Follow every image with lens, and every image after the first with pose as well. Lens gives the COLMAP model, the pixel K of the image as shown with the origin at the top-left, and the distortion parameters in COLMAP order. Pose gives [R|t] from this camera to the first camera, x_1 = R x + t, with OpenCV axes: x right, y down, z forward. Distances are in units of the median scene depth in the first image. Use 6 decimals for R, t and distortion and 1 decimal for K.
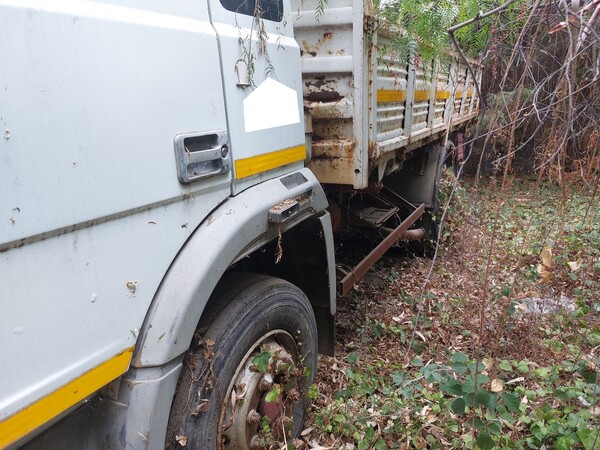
lens RADIAL K [[438.3, 0, 298.3], [0, 438.3, 226.6], [0, 0, 1]] dist [0.077750, -0.086683]
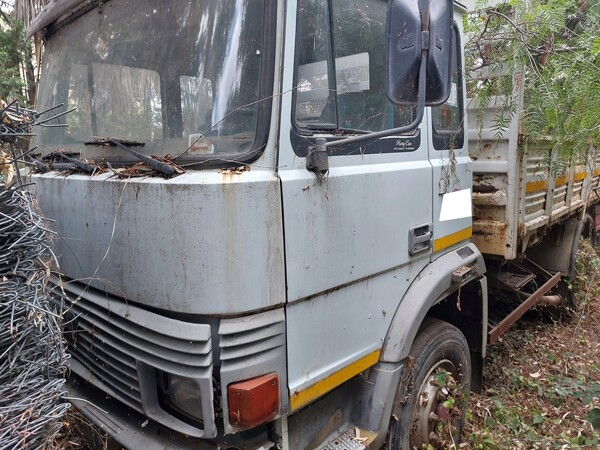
lens RADIAL K [[438.3, 0, 298.3], [0, 438.3, 226.6], [0, 0, 1]] dist [0.077750, -0.086683]
pose [[0.969411, 0.050284, -0.240239, -0.151933], [-0.077650, 0.991347, -0.105834, 0.003936], [0.232839, 0.121251, 0.964927, -0.406545]]
